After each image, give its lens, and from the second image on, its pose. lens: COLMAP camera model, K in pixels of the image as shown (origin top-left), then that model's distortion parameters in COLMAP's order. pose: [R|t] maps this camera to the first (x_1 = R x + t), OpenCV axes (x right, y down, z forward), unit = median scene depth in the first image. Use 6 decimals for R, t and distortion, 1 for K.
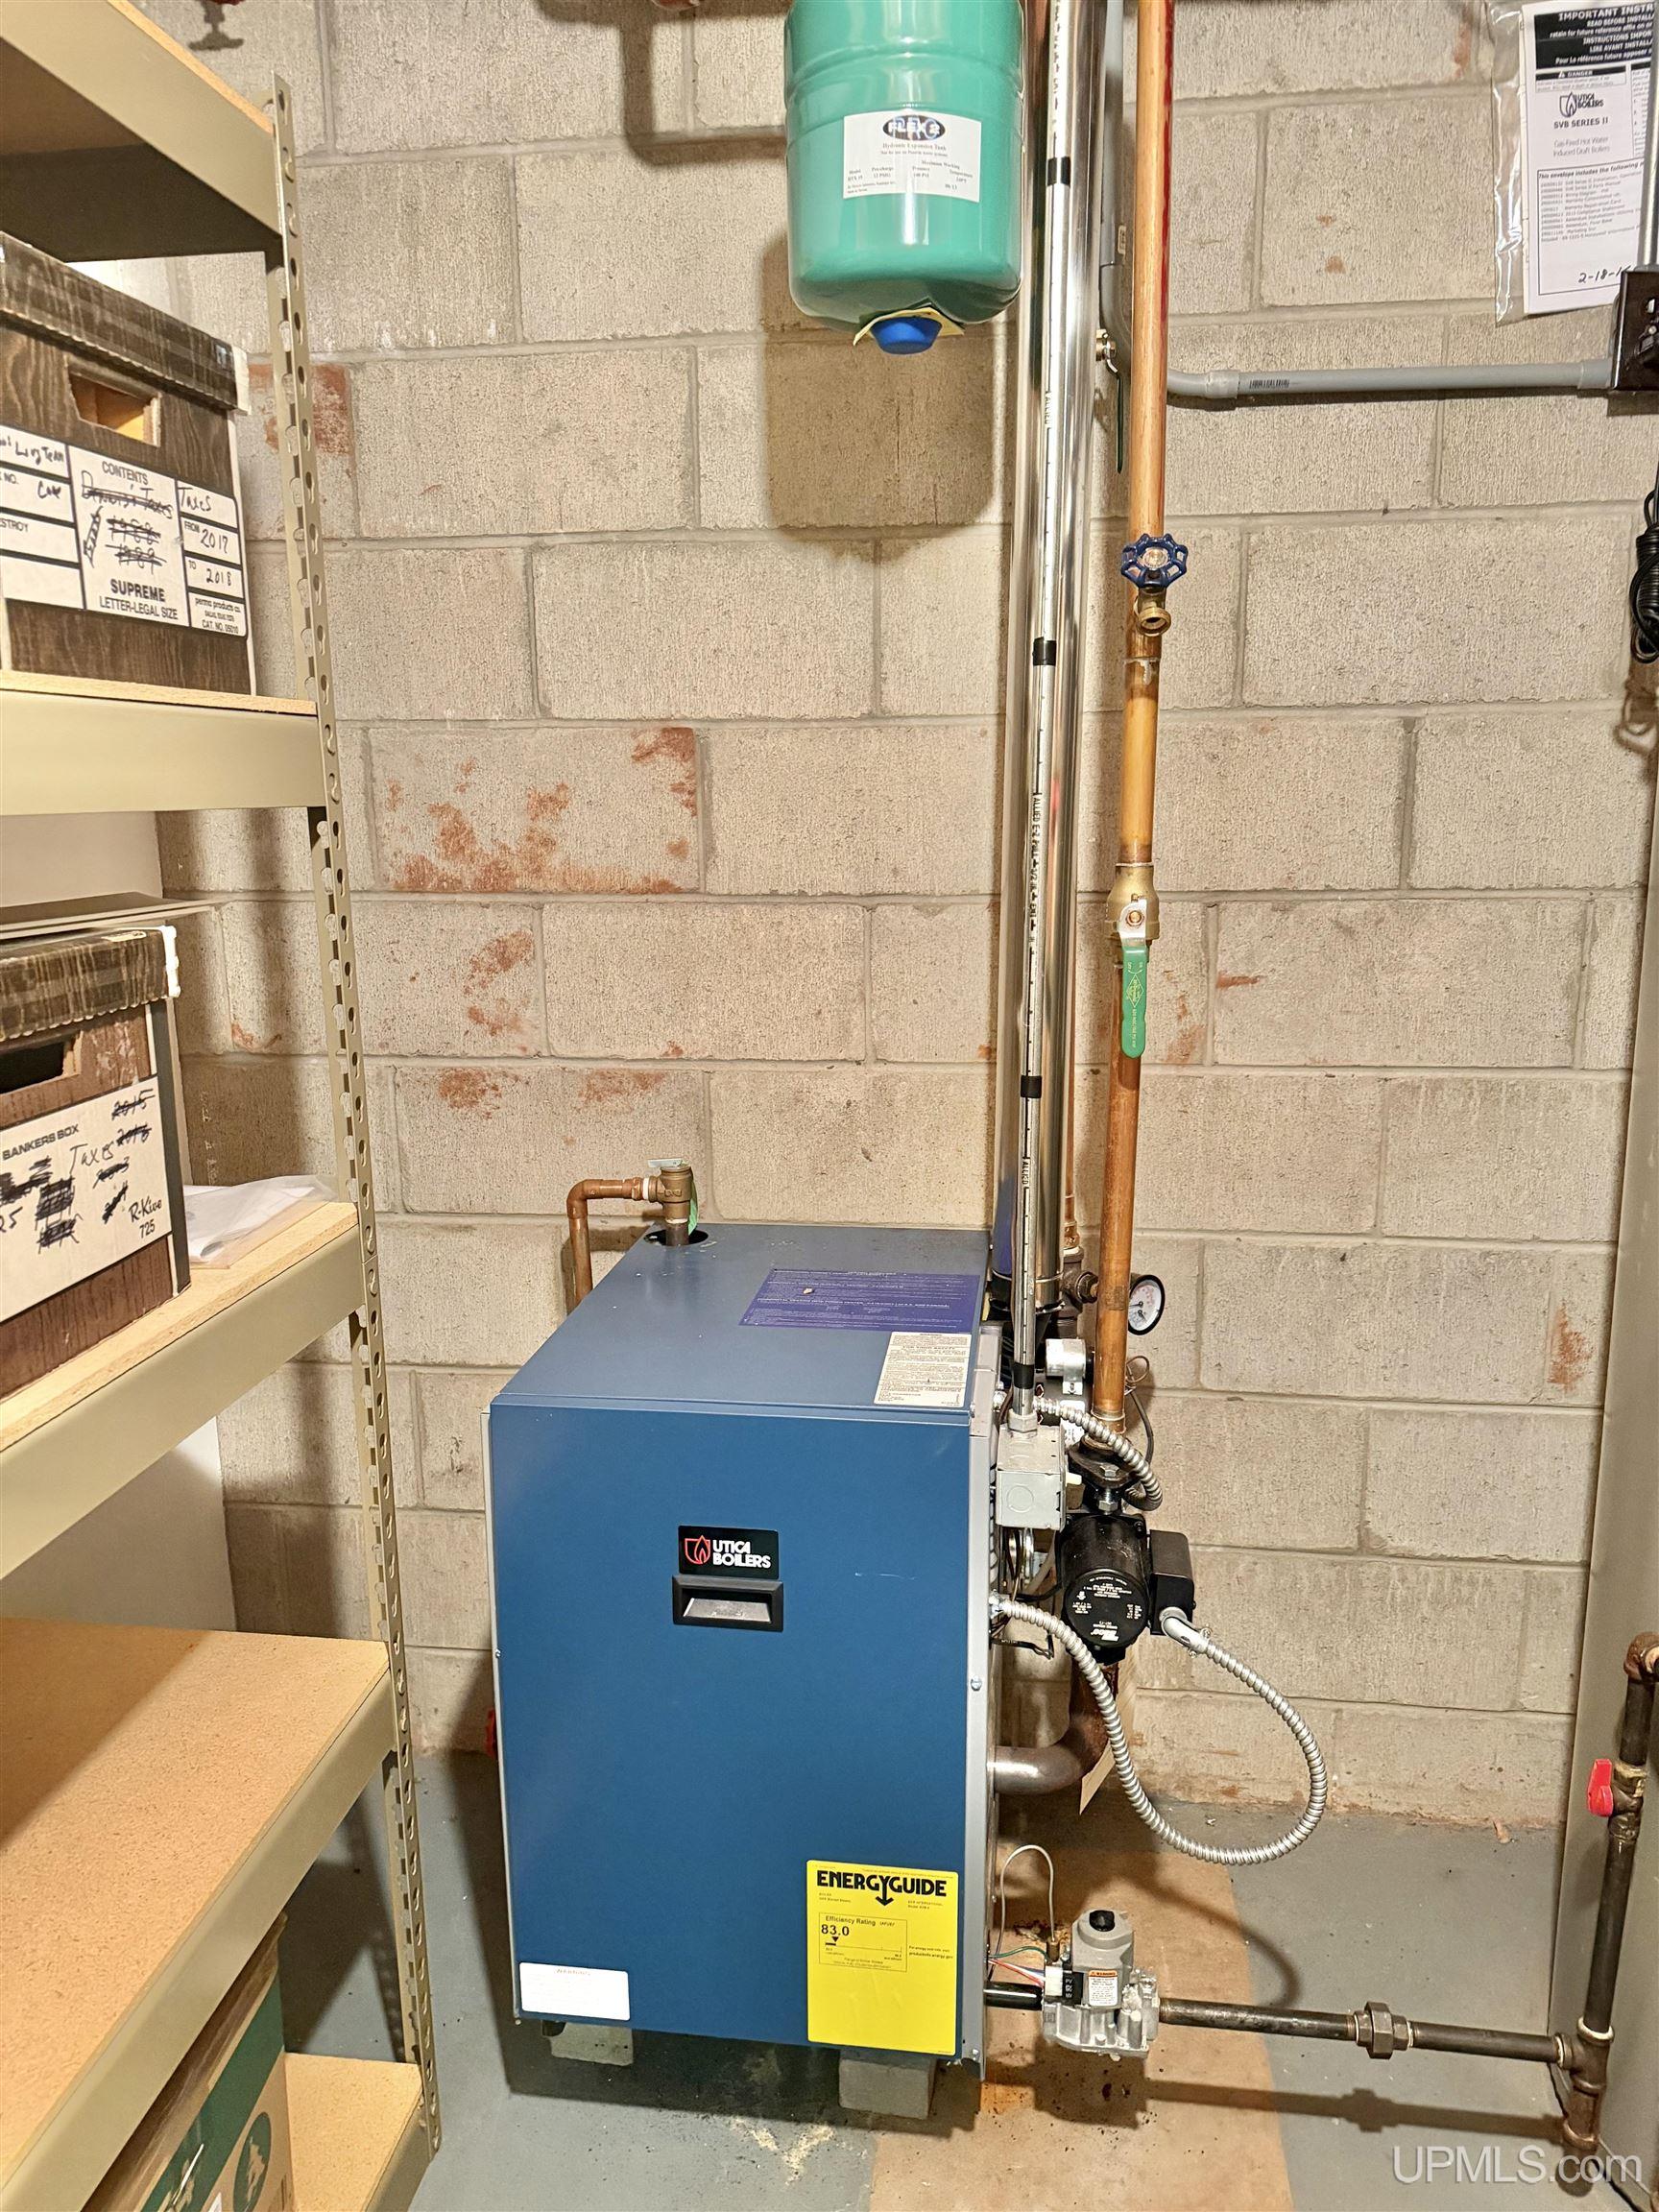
lens RADIAL K [[1565.0, 0, 830.7], [0, 1565.0, 1117.2], [0, 0, 1]] dist [0.052019, -0.065526]
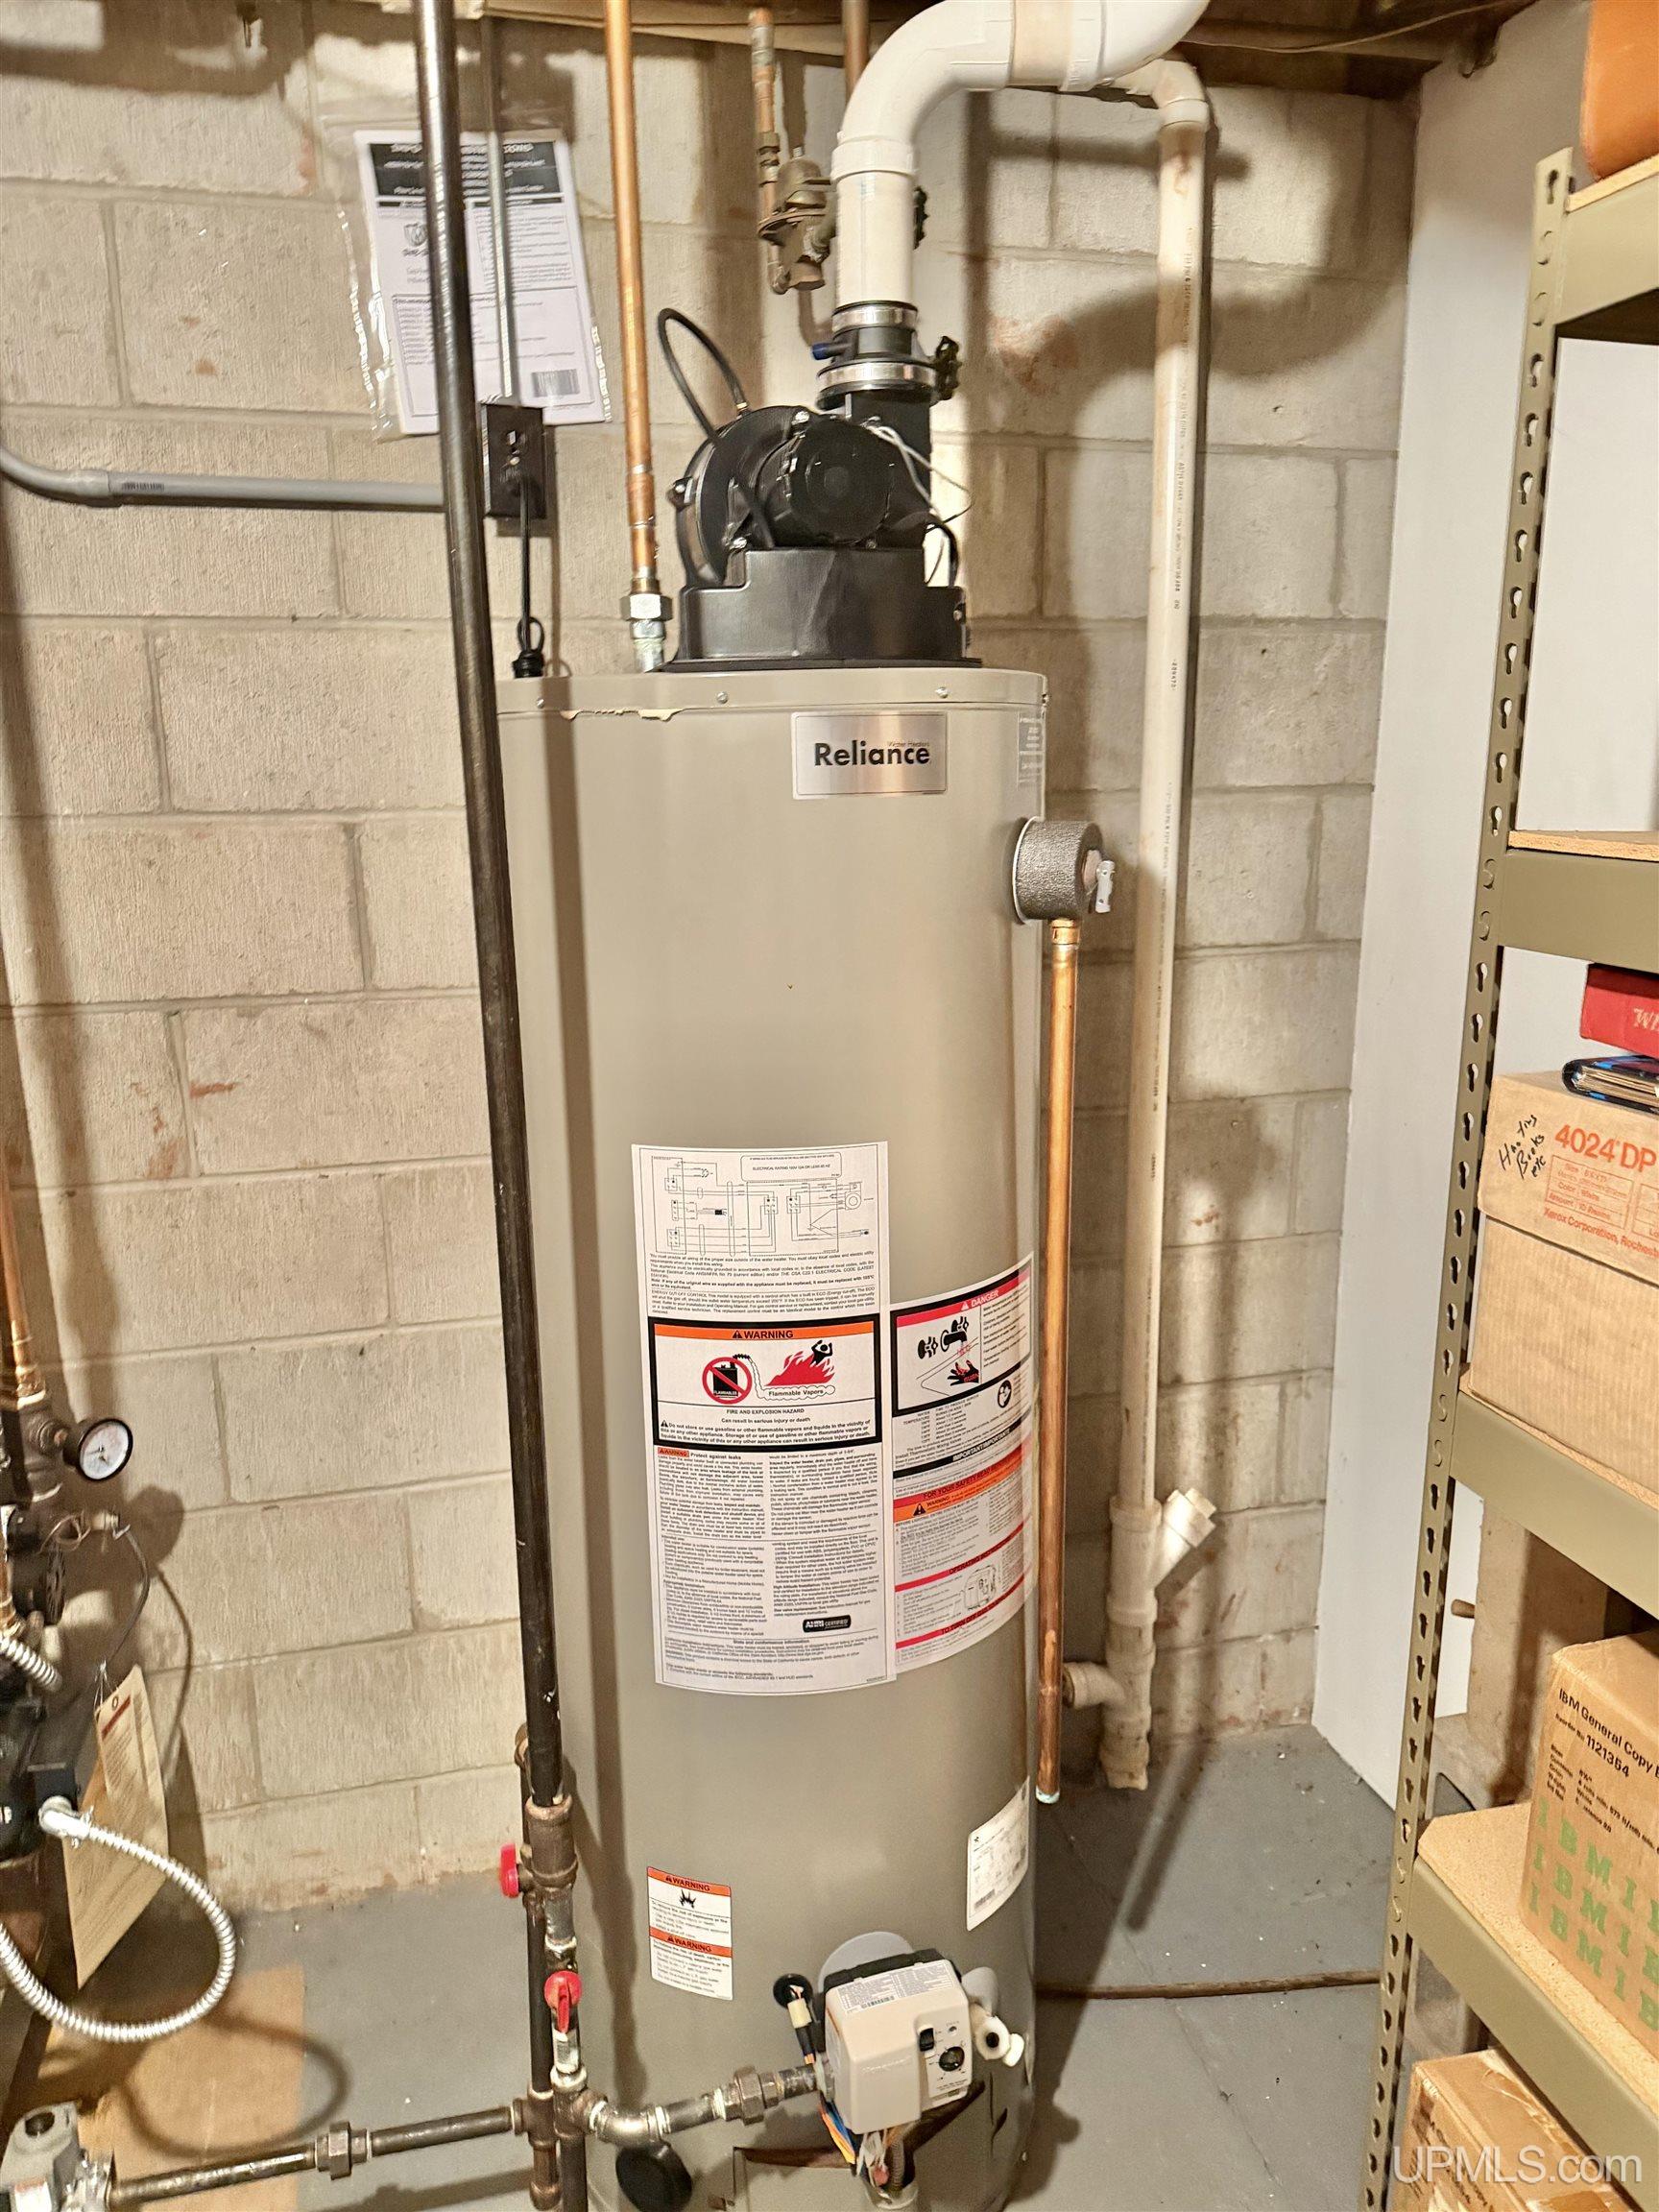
lens RADIAL K [[1565.0, 0, 839.3], [0, 1565.0, 1109.3], [0, 0, 1]] dist [0.052019, -0.065526]
pose [[0.924196, -0.083169, 0.372752, 0.264150], [0.078476, 0.996529, 0.027773, -0.074071], [-0.373768, 0.003584, 0.927515, -0.049929]]
